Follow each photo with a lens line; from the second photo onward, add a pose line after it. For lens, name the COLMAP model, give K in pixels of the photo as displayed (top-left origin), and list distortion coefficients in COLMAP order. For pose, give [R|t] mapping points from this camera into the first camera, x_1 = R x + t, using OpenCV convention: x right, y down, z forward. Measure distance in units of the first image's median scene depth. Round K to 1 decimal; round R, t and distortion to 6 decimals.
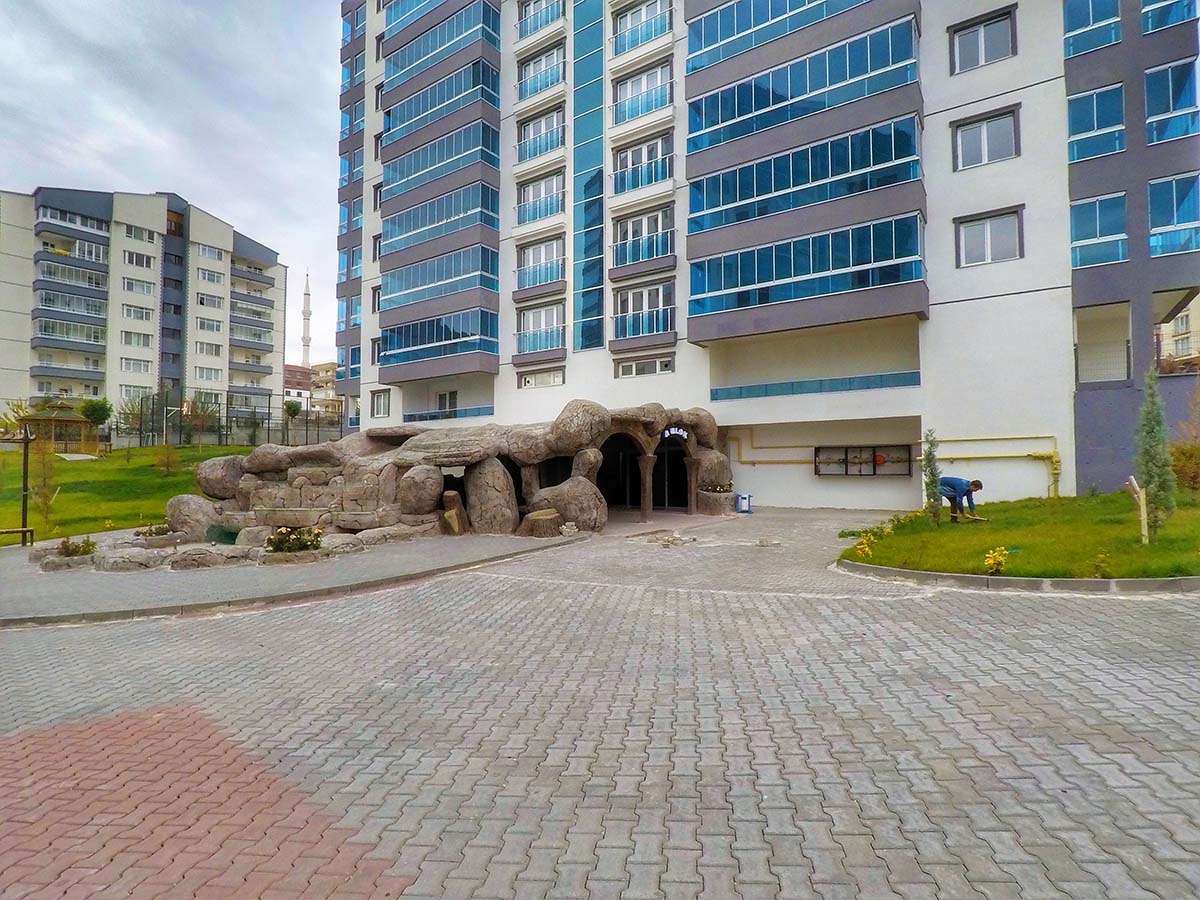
lens RADIAL K [[607.1, 0, 600.0], [0, 607.1, 450.0], [0, 0, 1]] dist [-0.030647, 0.010317]
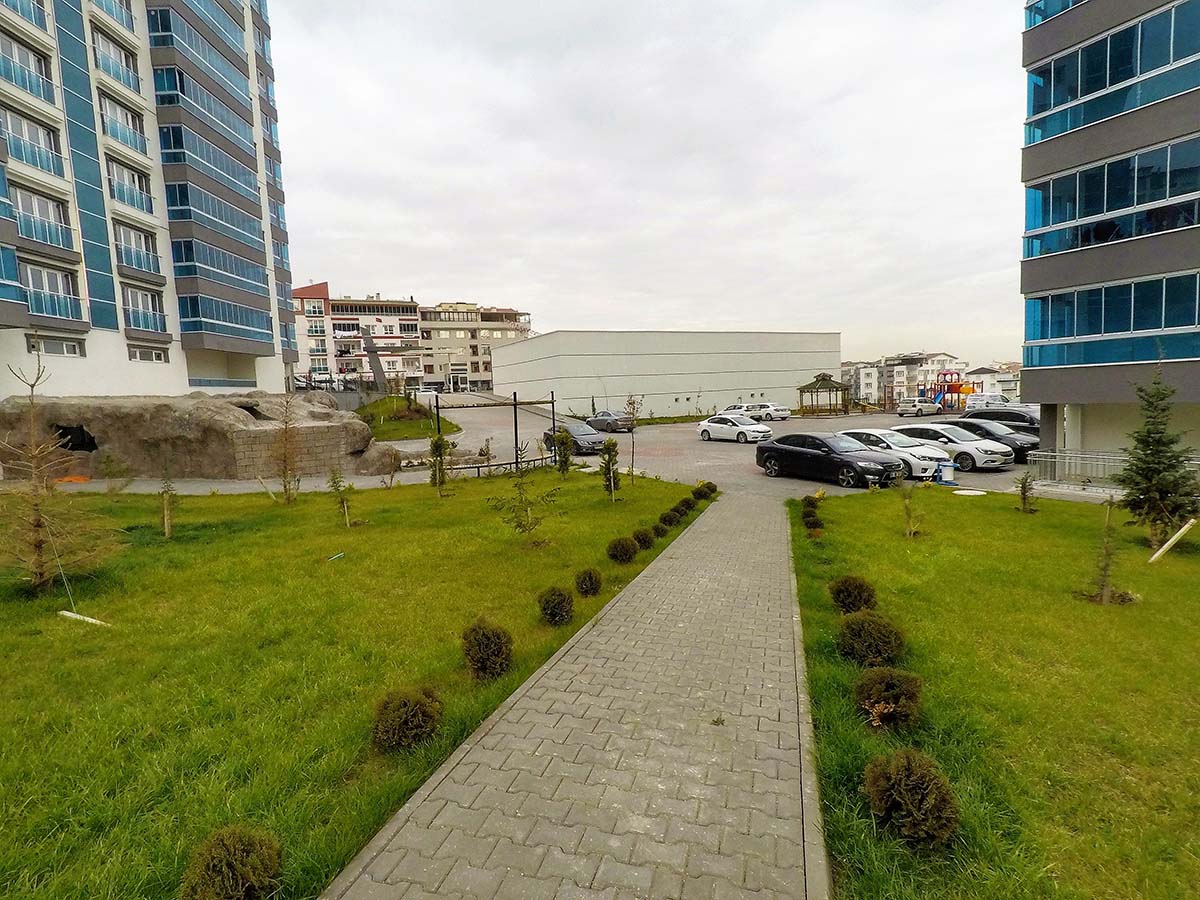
lens RADIAL K [[607.1, 0, 600.0], [0, 607.1, 450.0], [0, 0, 1]] dist [-0.030647, 0.010317]
pose [[-0.590255, -0.040469, 0.806202, -1.360914], [0.033105, 0.996689, 0.074269, -0.000574], [-0.806538, 0.070527, -0.586960, 0.893616]]
